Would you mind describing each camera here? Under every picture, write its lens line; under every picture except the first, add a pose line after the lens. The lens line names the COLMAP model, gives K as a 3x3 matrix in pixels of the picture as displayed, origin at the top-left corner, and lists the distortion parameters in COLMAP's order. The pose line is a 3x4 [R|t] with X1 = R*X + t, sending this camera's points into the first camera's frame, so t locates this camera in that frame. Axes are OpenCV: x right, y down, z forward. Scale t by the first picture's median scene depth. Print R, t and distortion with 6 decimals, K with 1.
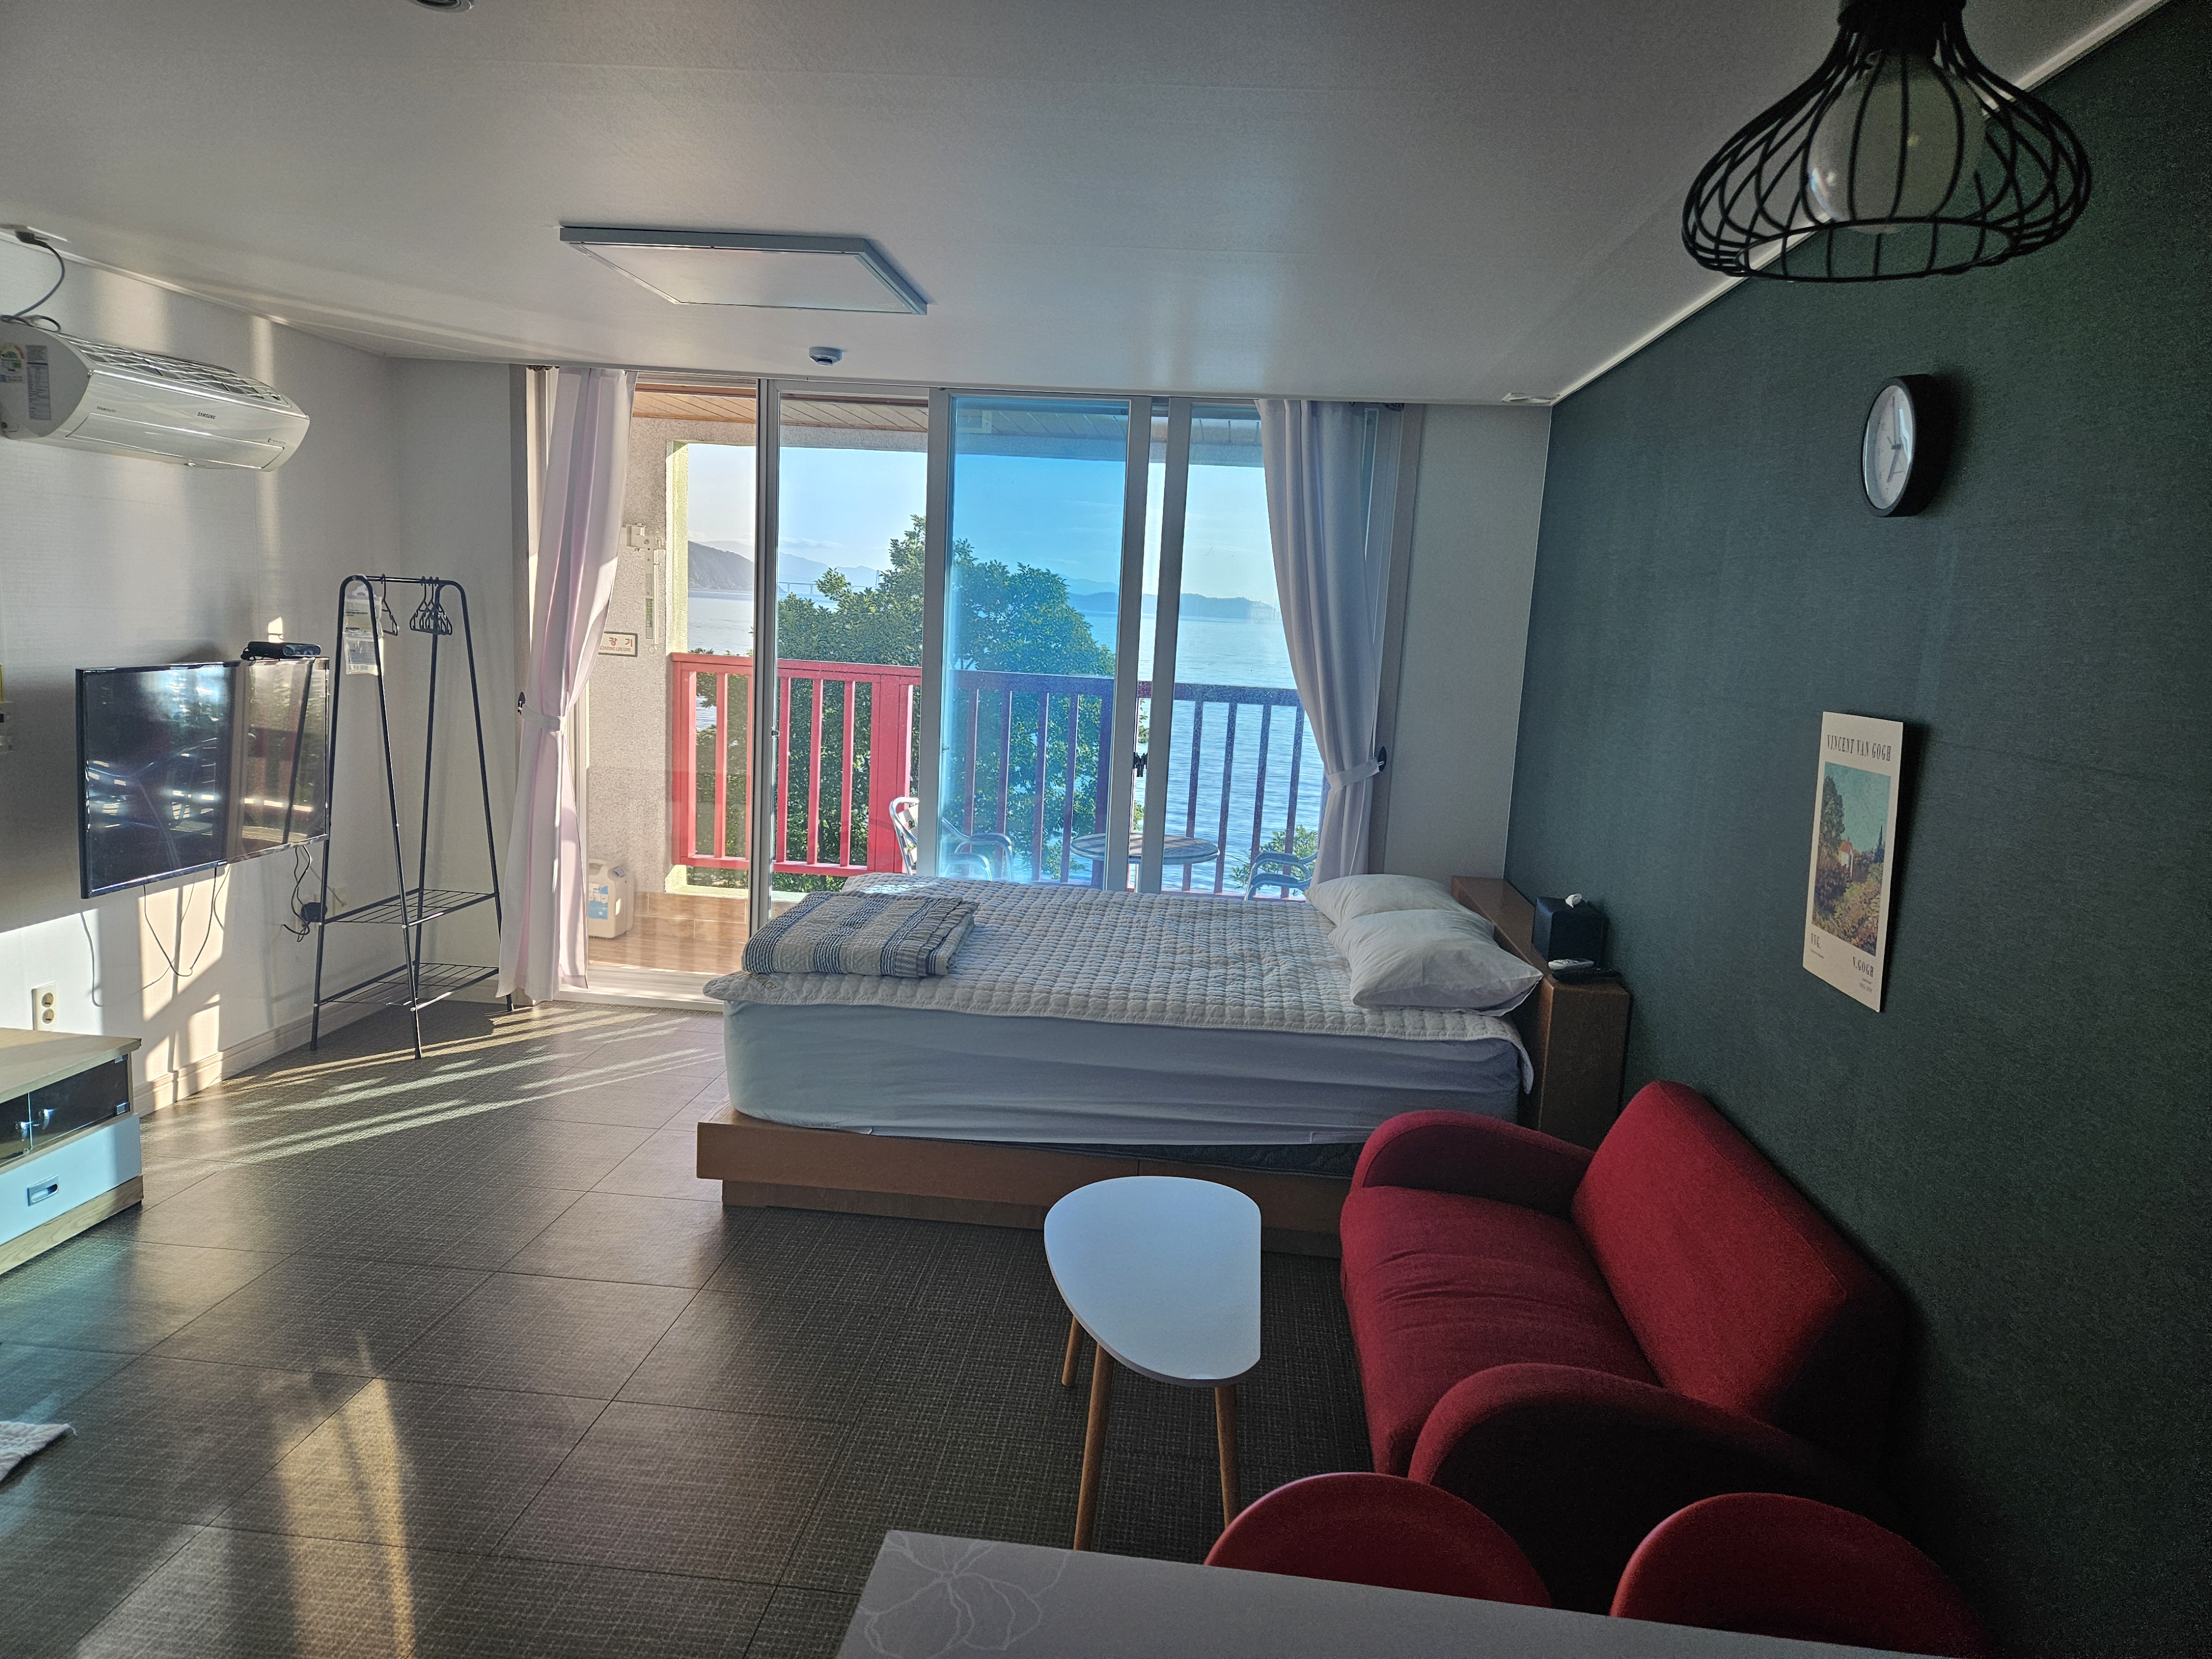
lens RADIAL K [[1458.6, 0, 1086.0], [0, 1458.6, 829.6], [0, 0, 1]] dist [0.038960, -0.044796]
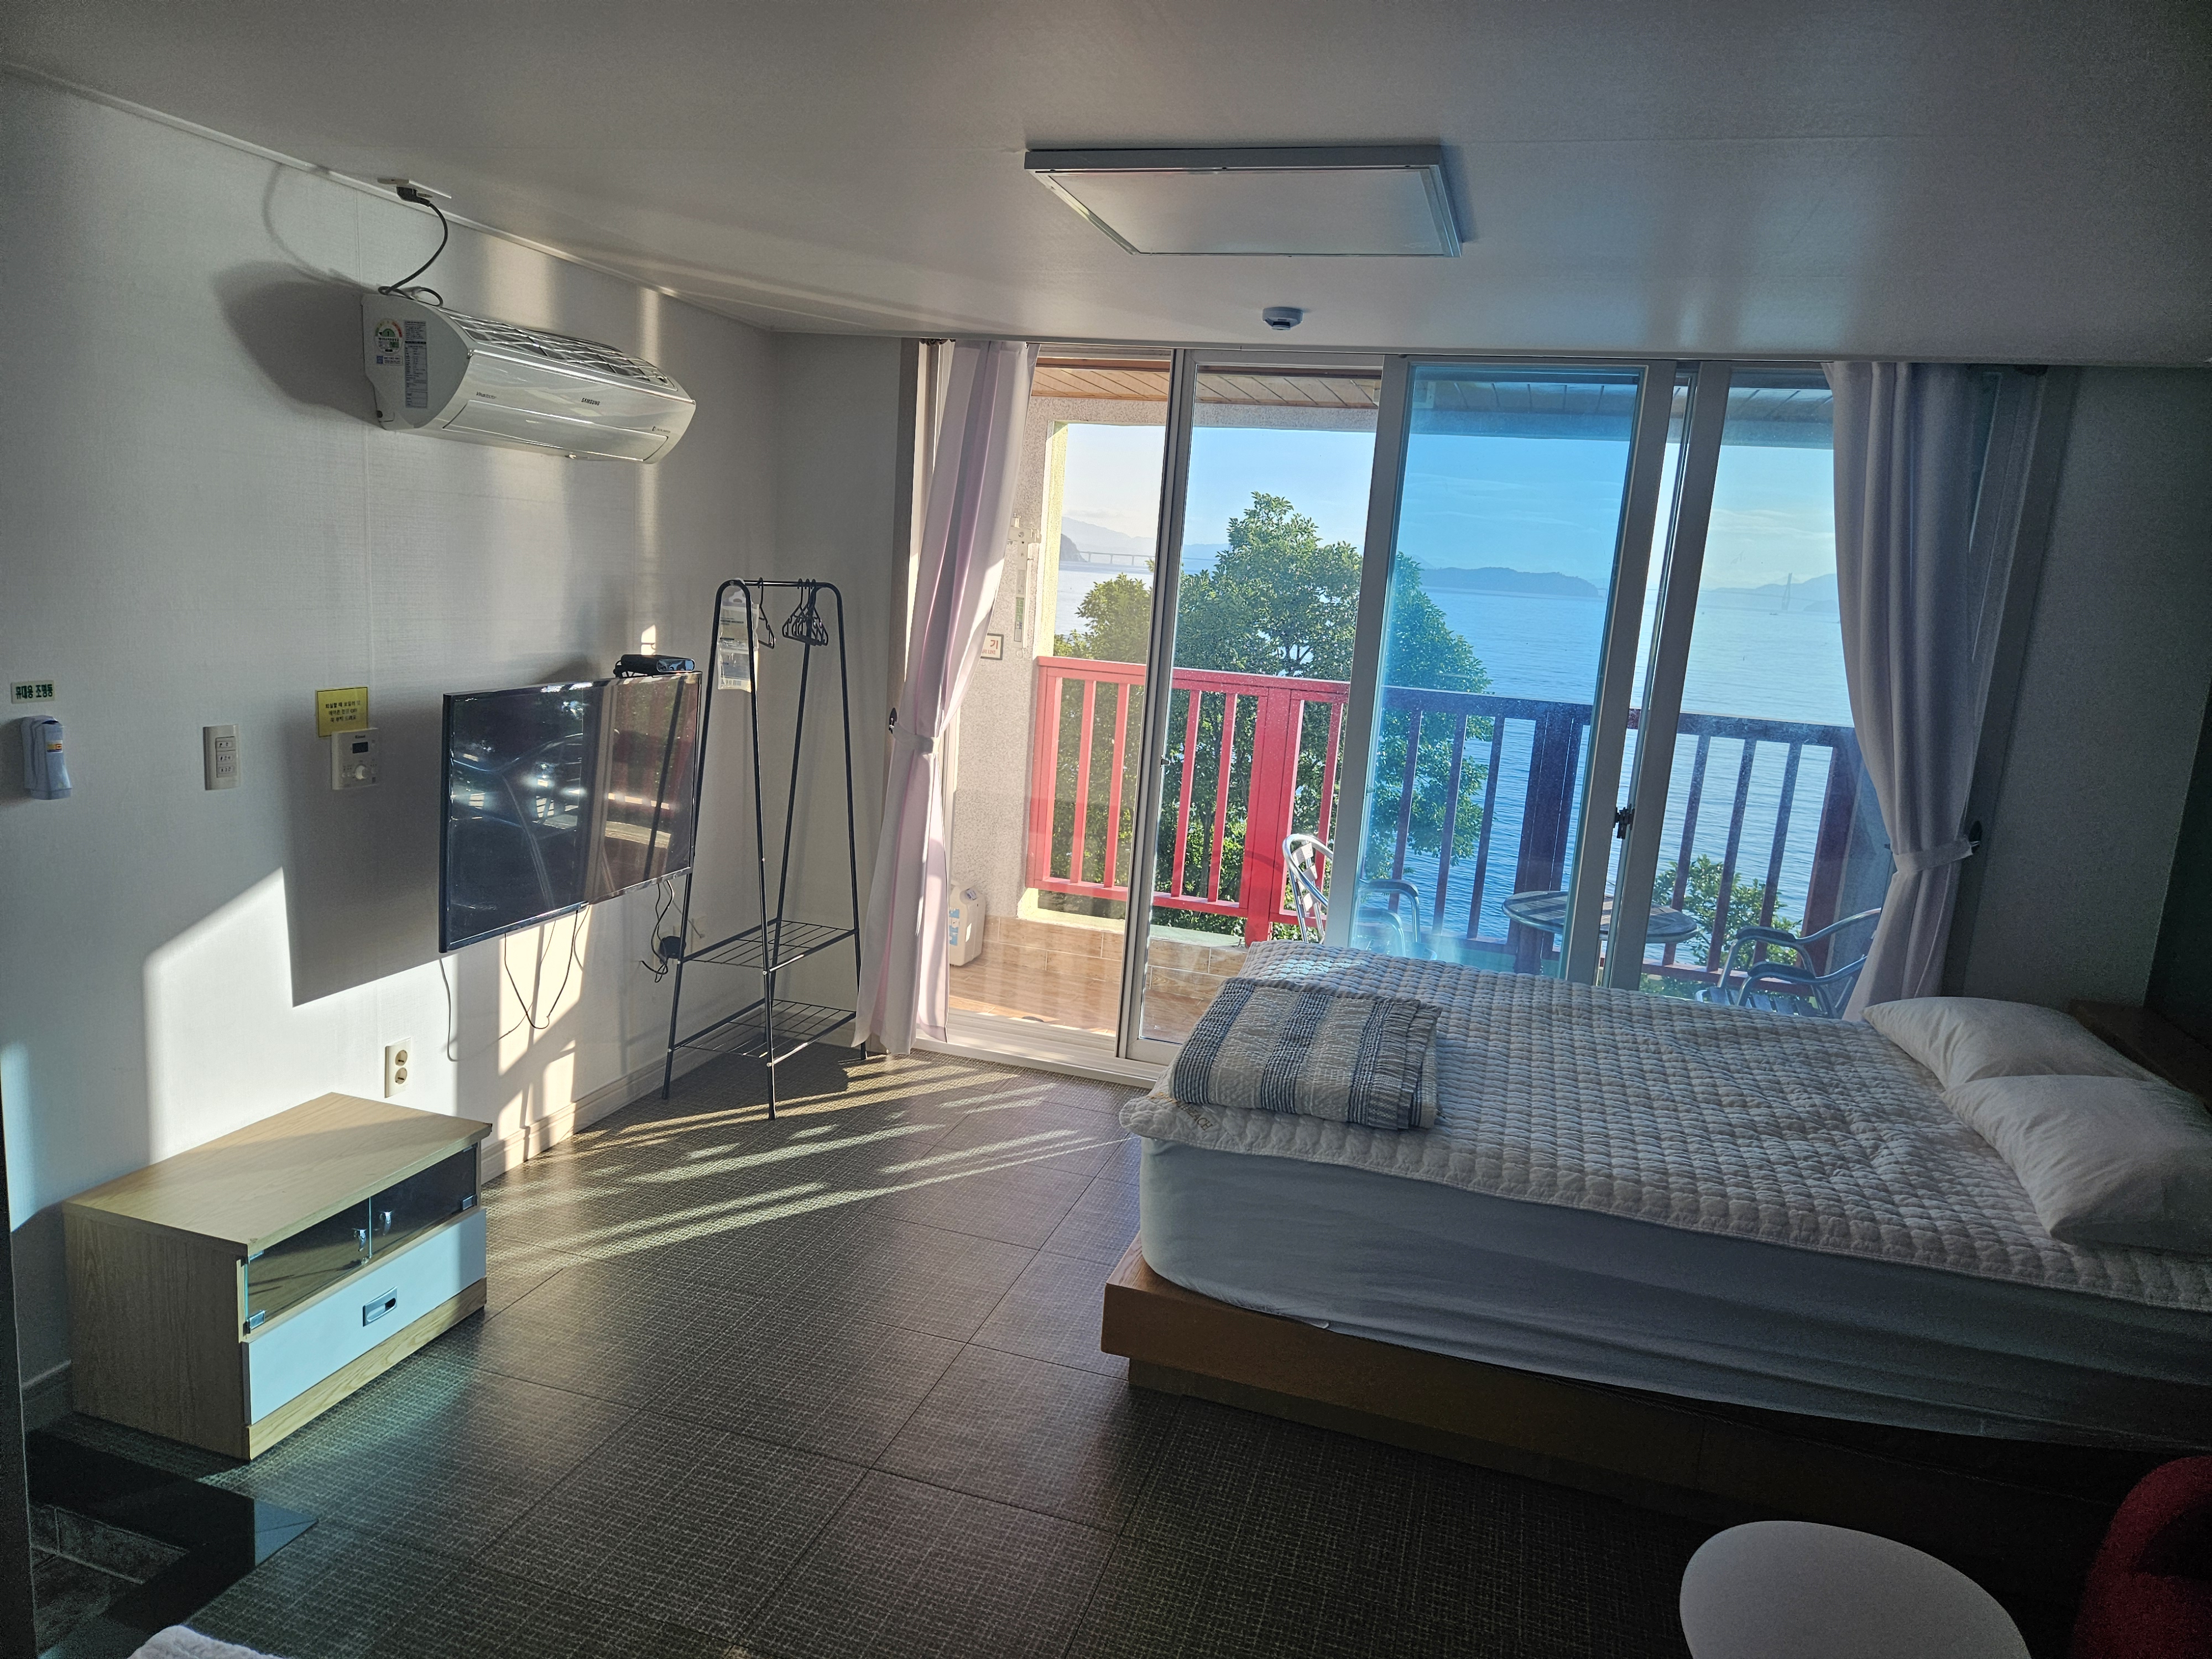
lens RADIAL K [[1458.6, 0, 1050.9], [0, 1458.6, 824.4], [0, 0, 1]] dist [0.038960, -0.044796]
pose [[0.974581, 0.052965, -0.217682, -0.110857], [-0.049642, 0.998552, 0.020712, -0.054005], [0.218464, -0.009379, 0.975800, 0.178965]]
